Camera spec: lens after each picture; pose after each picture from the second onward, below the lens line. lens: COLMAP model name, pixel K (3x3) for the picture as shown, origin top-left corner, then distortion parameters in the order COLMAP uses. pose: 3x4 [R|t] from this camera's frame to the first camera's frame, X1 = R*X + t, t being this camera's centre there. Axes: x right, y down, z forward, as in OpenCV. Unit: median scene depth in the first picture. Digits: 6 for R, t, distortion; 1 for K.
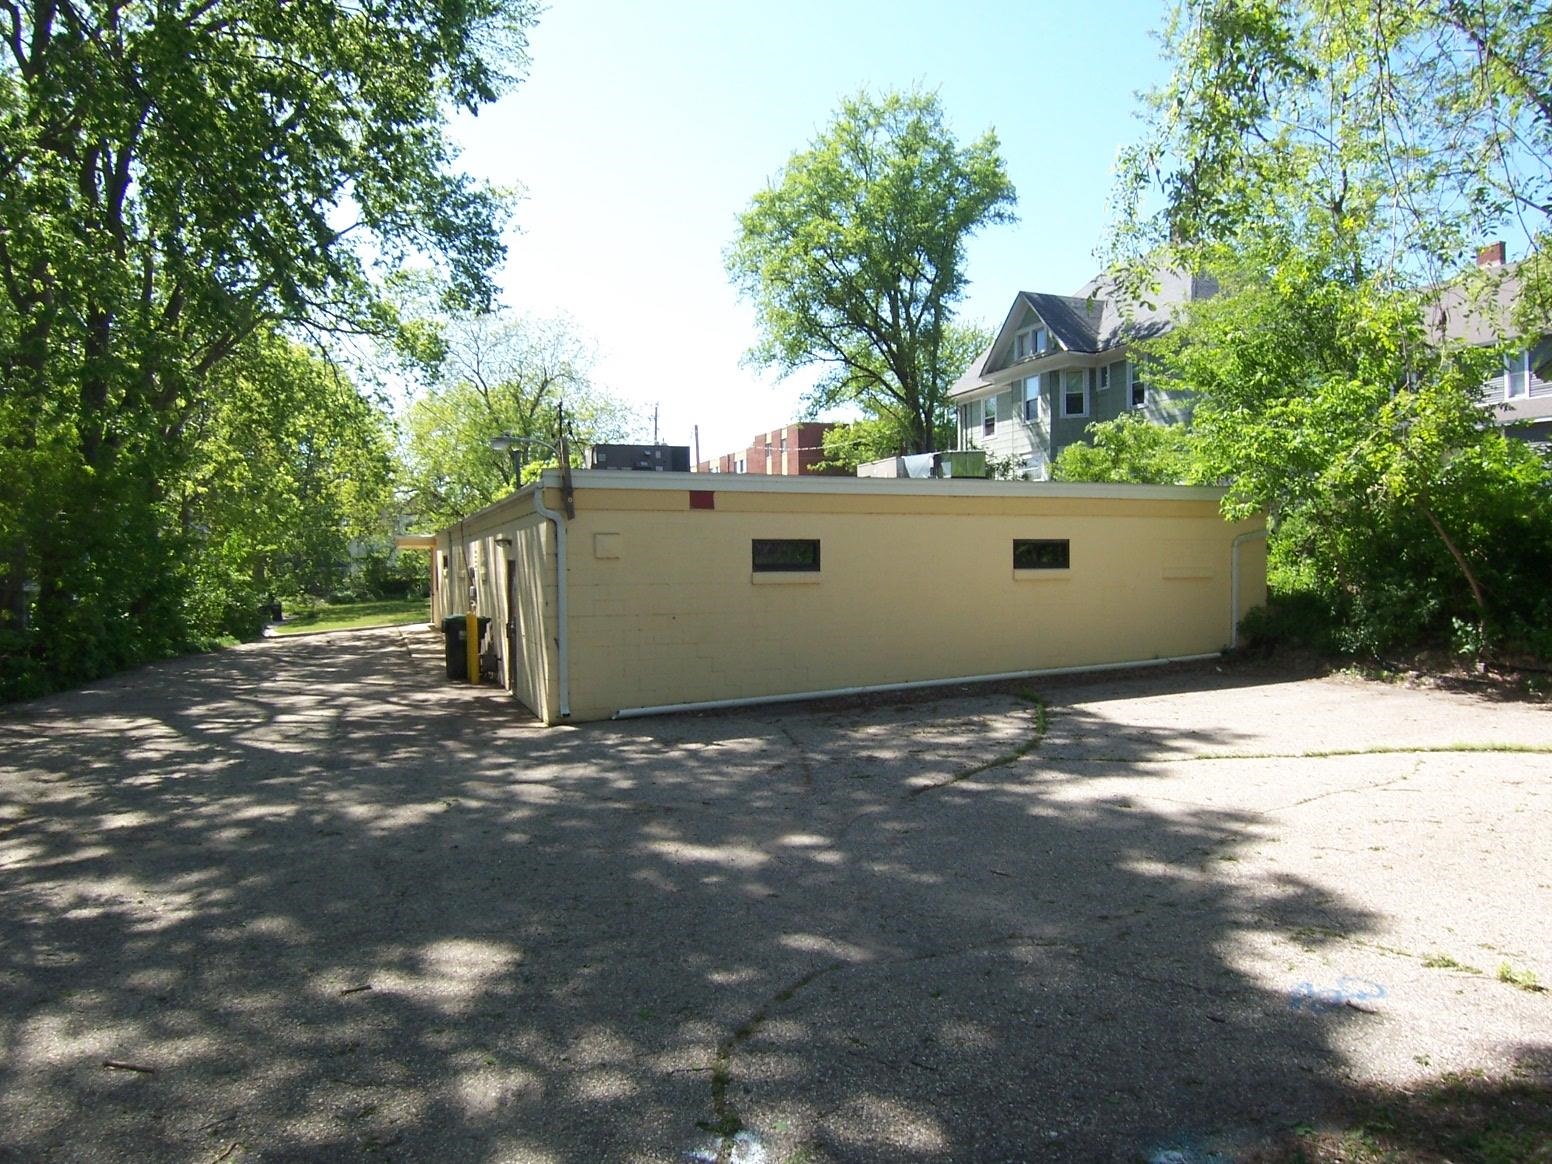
lens RADIAL K [[1046.7, 0, 776.1], [0, 1046.7, 574.3], [0, 0, 1]] dist [0.006427, -0.062400]
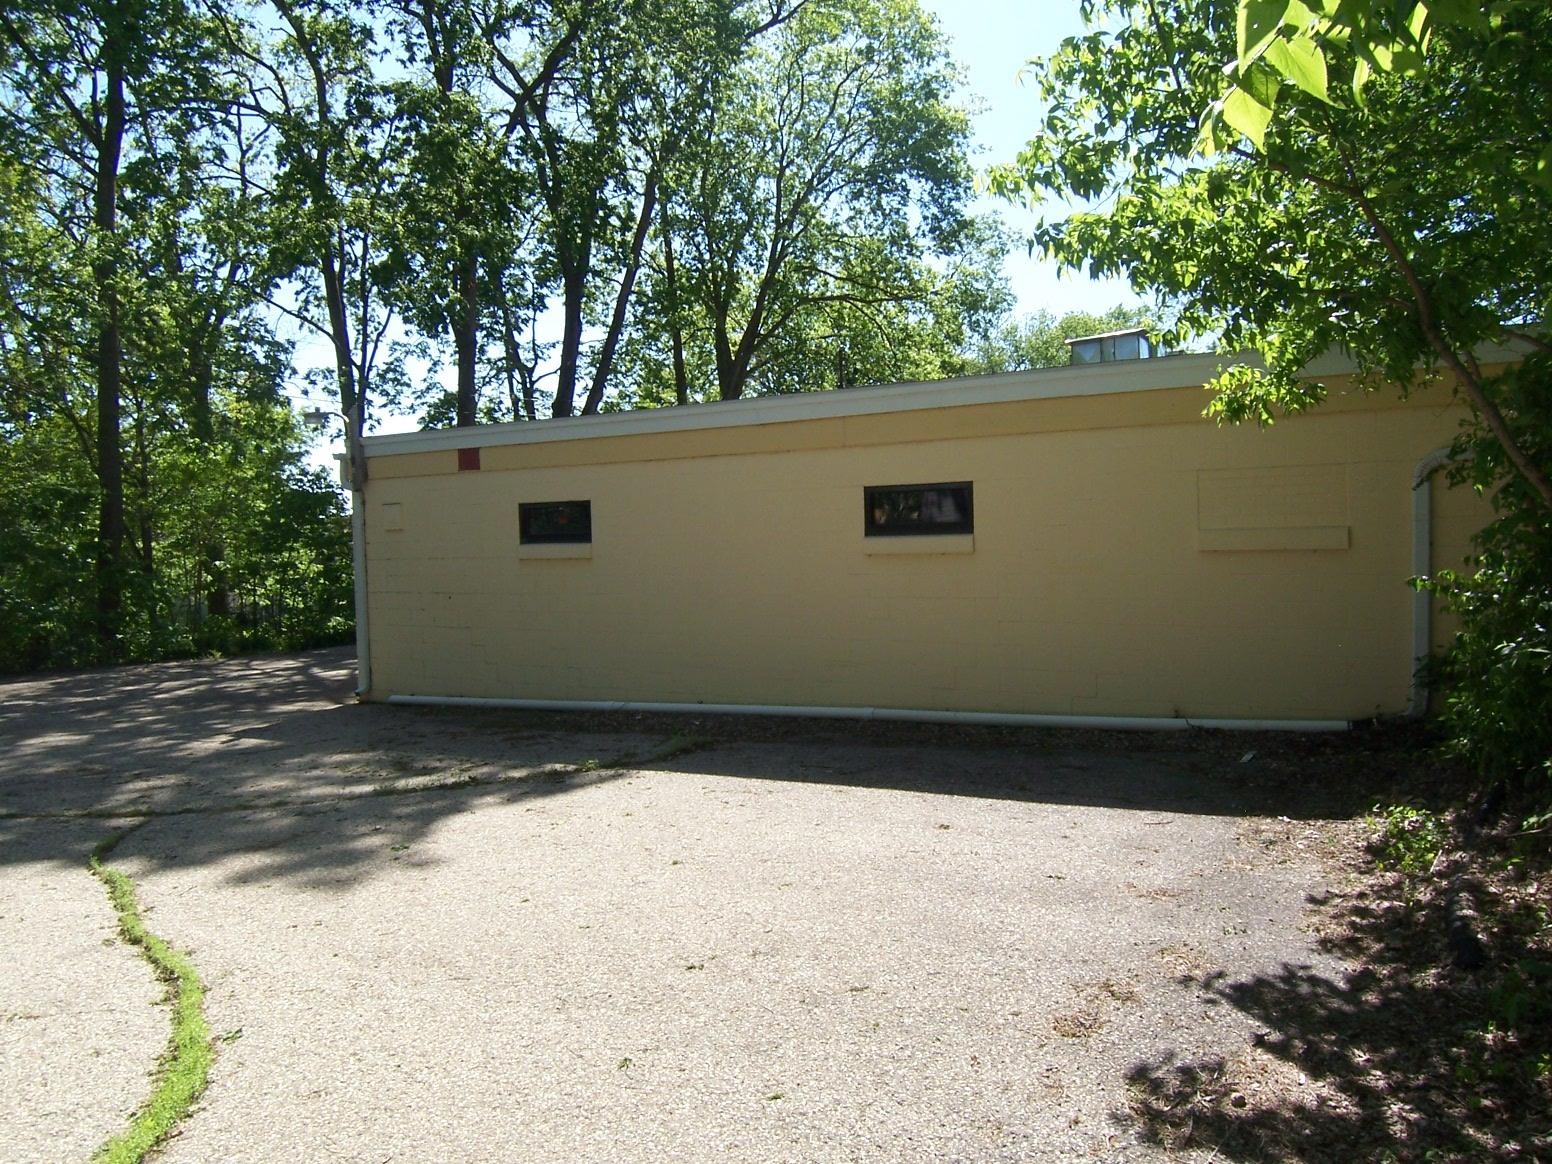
lens RADIAL K [[1046.7, 0, 776.1], [0, 1046.7, 574.3], [0, 0, 1]] dist [0.006427, -0.062400]
pose [[0.625026, 0.025796, -0.780178, 0.318111], [0.015247, 0.998860, 0.045242, -0.005420], [0.780455, -0.040172, 0.623920, 0.282702]]
